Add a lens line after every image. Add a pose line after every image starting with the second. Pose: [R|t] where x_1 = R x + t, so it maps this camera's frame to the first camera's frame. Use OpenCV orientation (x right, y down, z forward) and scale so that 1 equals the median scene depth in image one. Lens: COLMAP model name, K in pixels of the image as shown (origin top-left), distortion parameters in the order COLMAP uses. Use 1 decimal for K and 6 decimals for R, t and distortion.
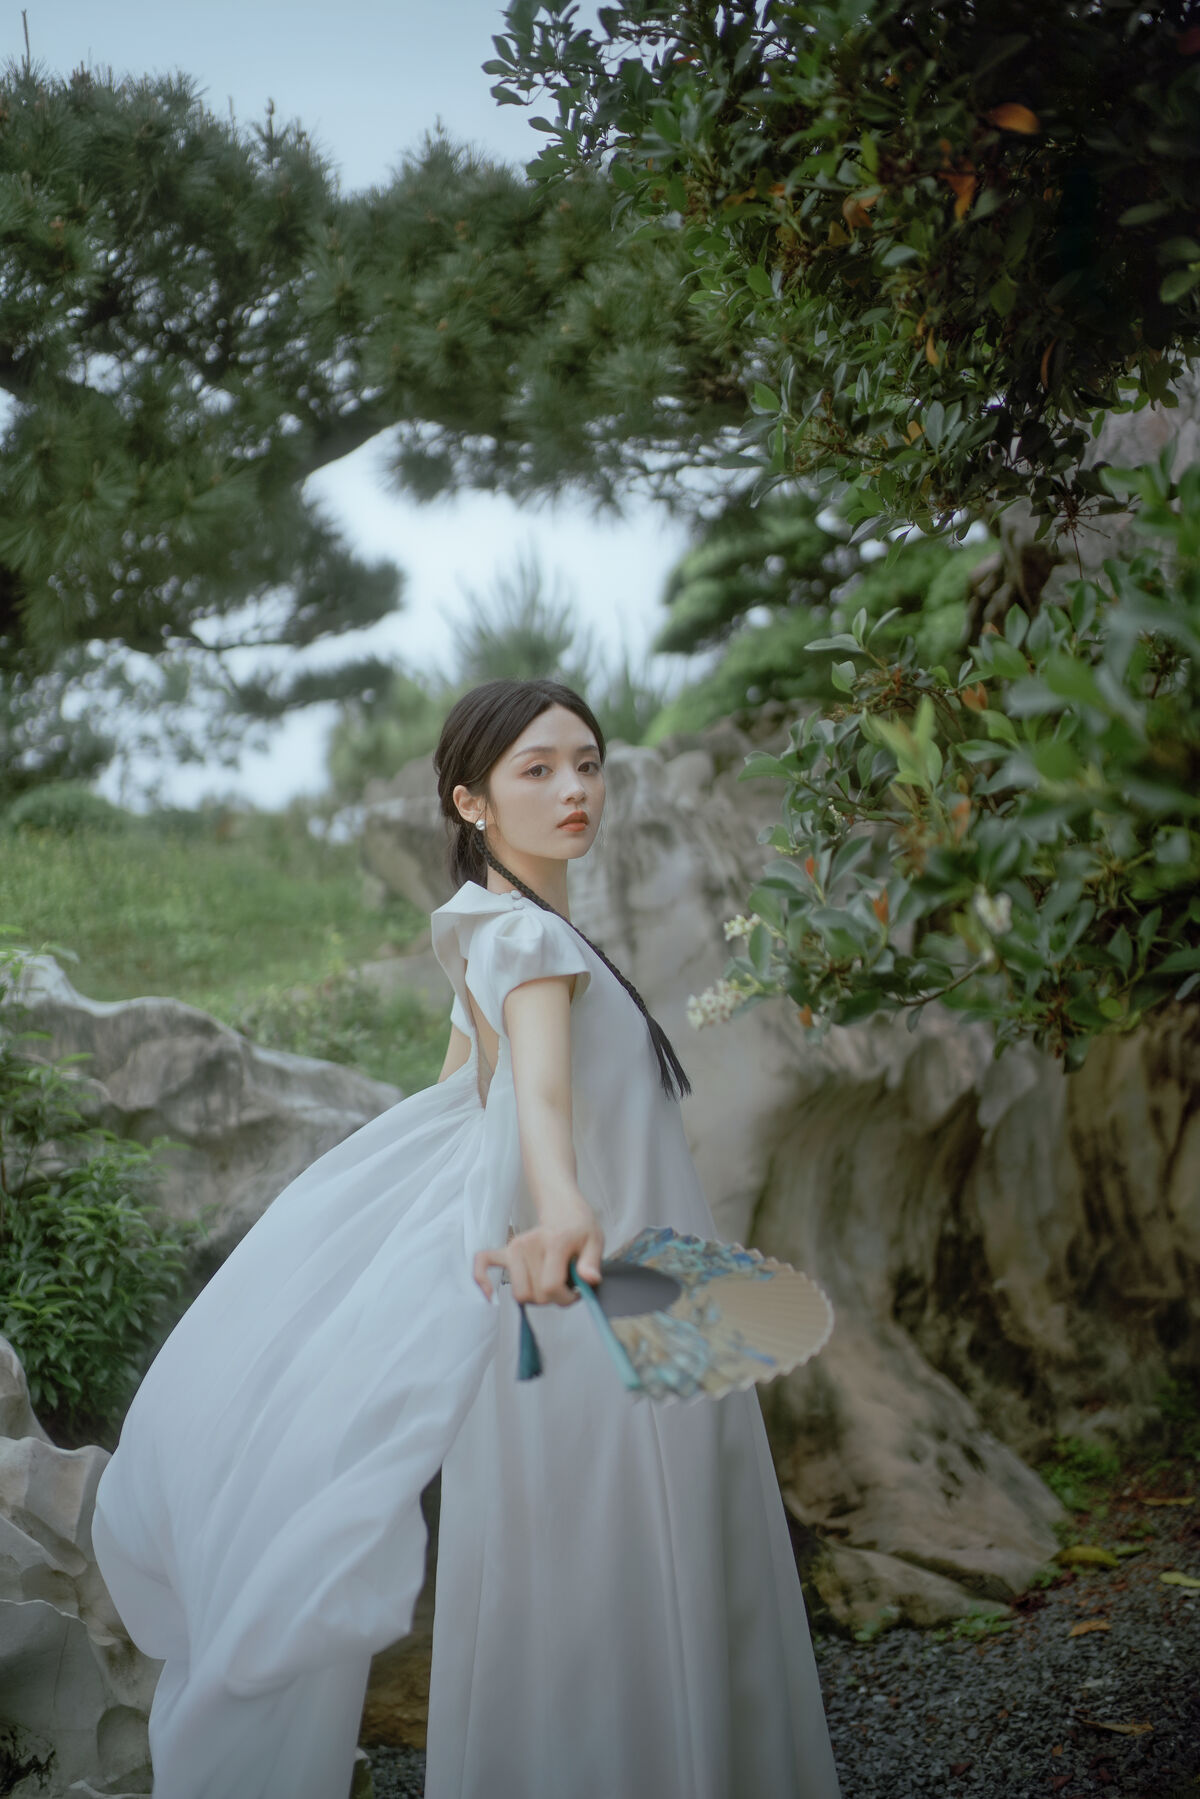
lens RADIAL K [[1838.1, 0, 592.6], [0, 1838.1, 891.3], [0, 0, 1]] dist [-0.027509, 0.000000]
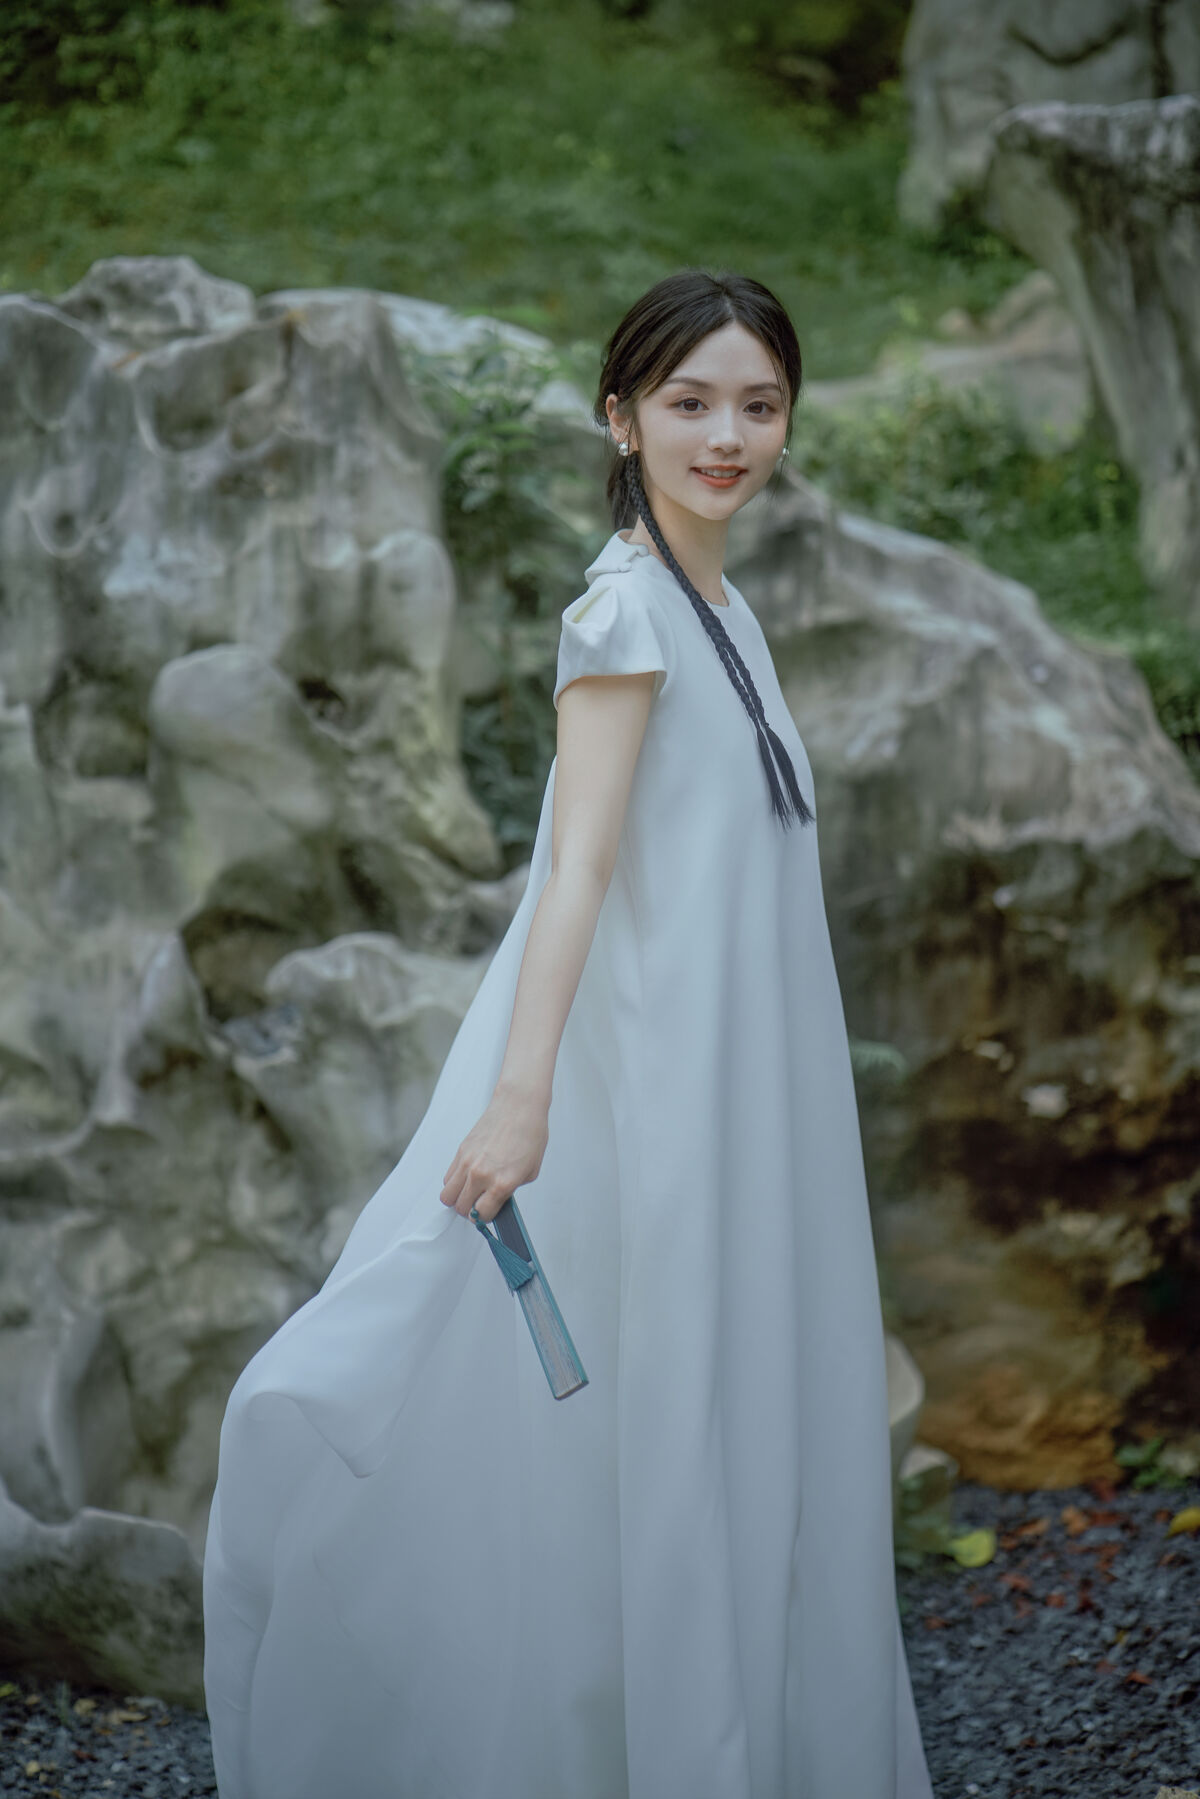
lens RADIAL K [[4366.1, 0, 608.5], [0, 4366.1, 949.1], [0, 0, 1]] dist [0.542777, 0.000000]
pose [[0.988446, 0.125042, -0.085668, -0.087405], [-0.102779, 0.968333, 0.227523, -0.099406], [0.111406, -0.216090, 0.969997, -0.520882]]
